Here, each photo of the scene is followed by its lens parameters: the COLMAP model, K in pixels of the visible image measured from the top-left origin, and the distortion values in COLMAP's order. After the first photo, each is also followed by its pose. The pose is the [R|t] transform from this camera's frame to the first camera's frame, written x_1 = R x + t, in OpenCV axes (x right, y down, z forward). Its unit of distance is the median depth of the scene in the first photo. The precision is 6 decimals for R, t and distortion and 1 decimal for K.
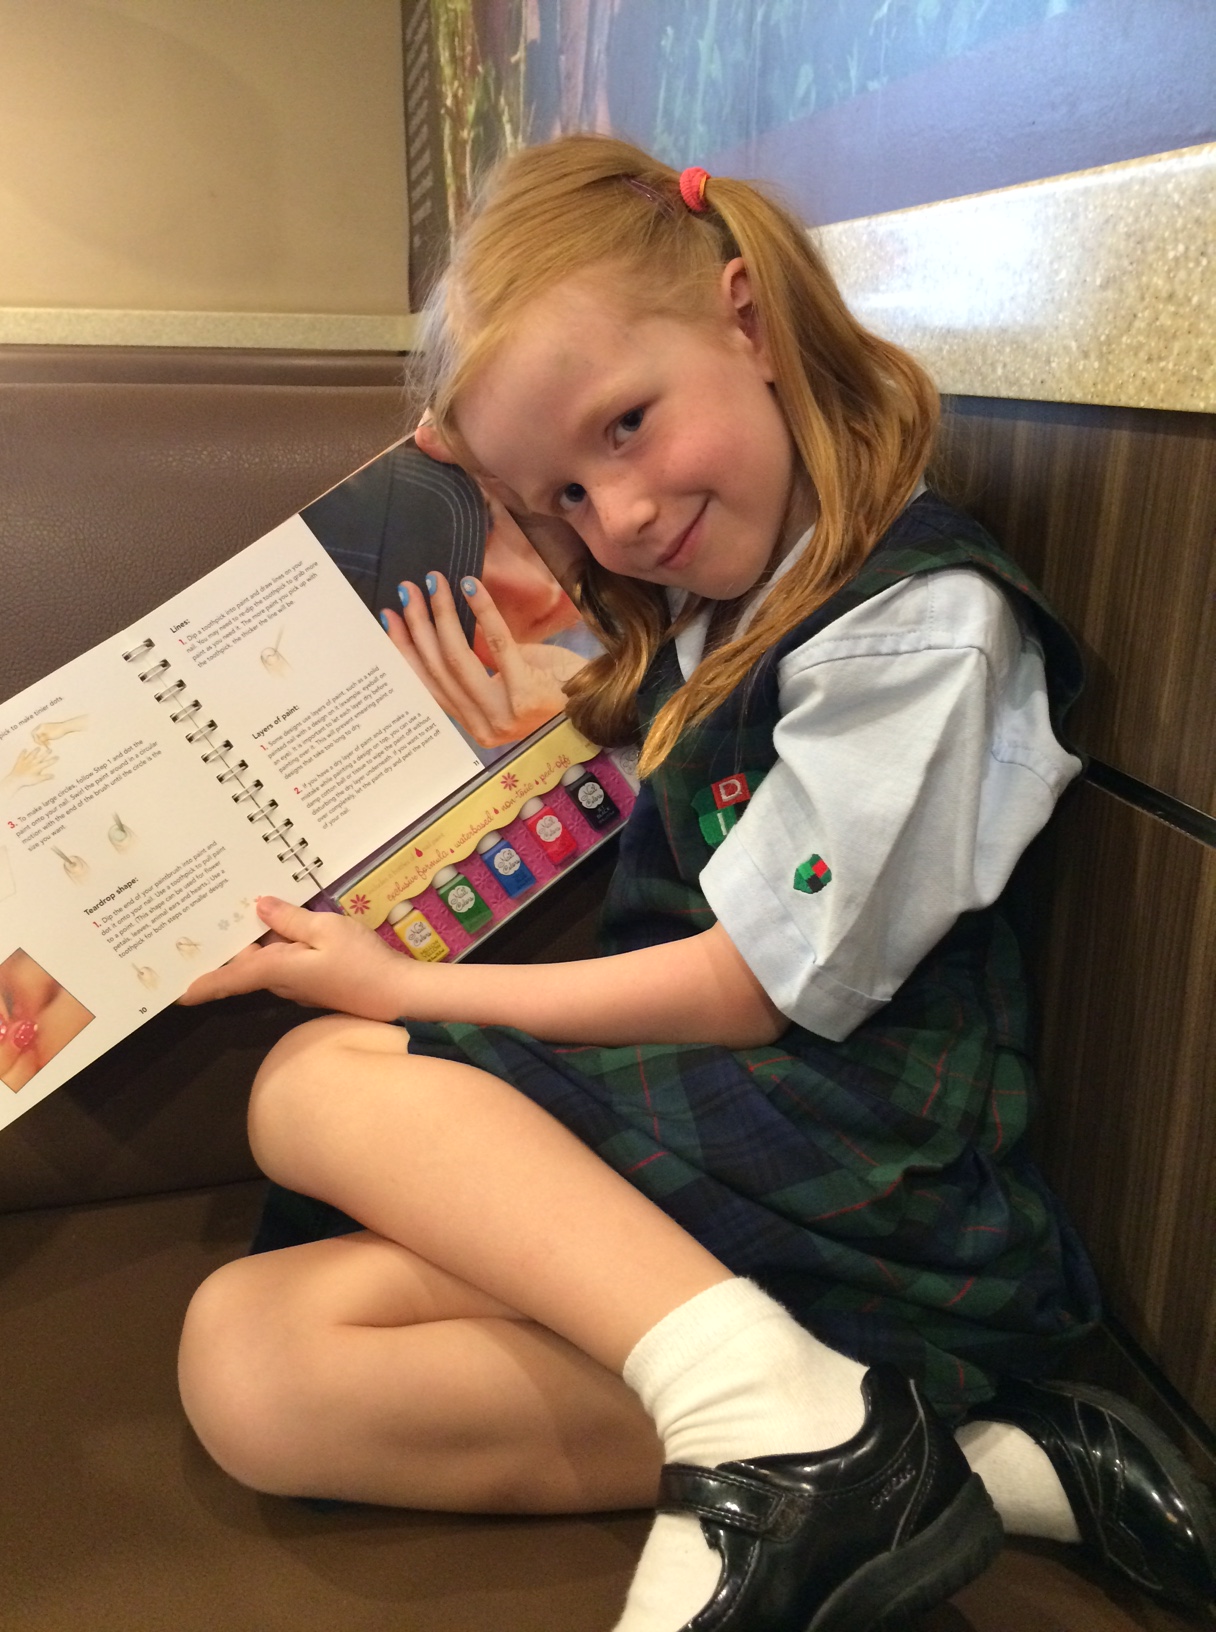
lens RADIAL K [[1391.1, 0, 611.2], [0, 1391.1, 809.1], [0, 0, 1]] dist [0.098804, -0.005454]
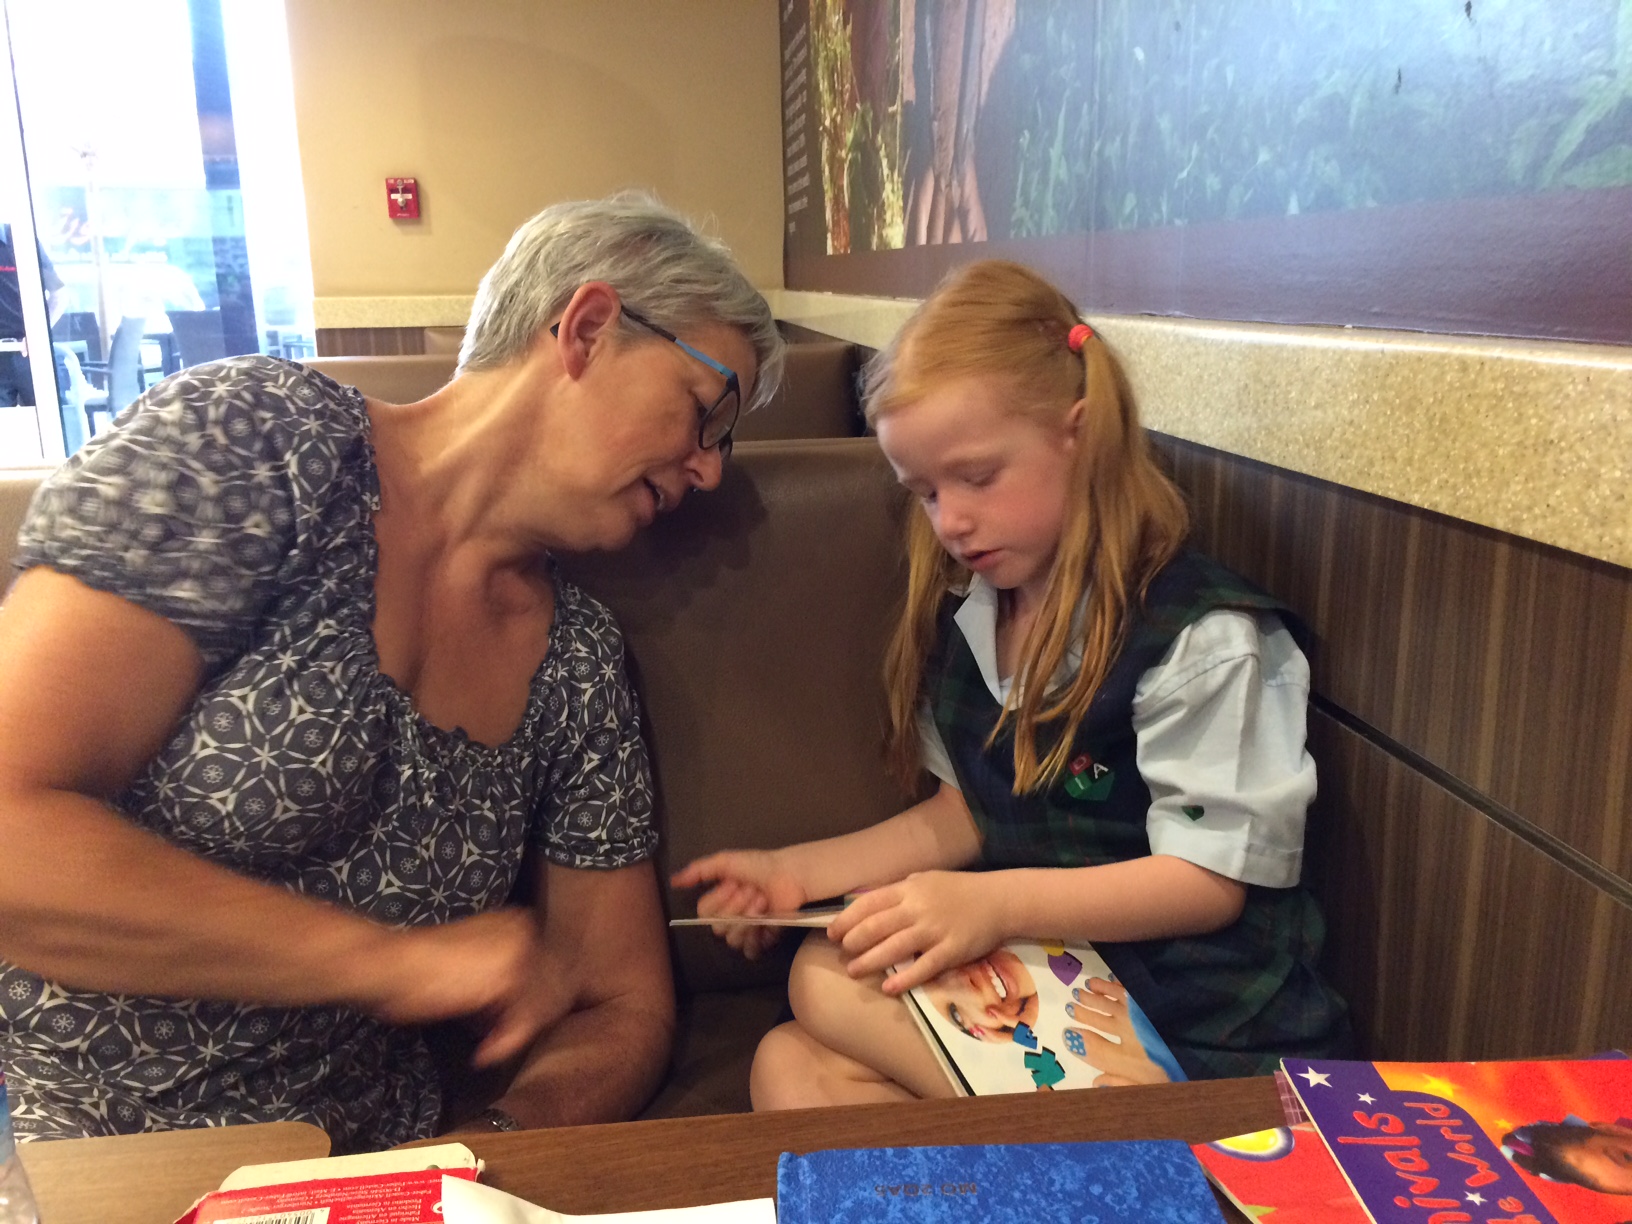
lens RADIAL K [[1391.1, 0, 818.0], [0, 1391.1, 623.2], [0, 0, 1]] dist [0.098804, -0.005454]
pose [[0.995417, -0.004773, -0.095515, -0.022202], [-0.002201, 0.997346, -0.072778, -0.001533], [0.095609, 0.072655, 0.992764, -0.213647]]
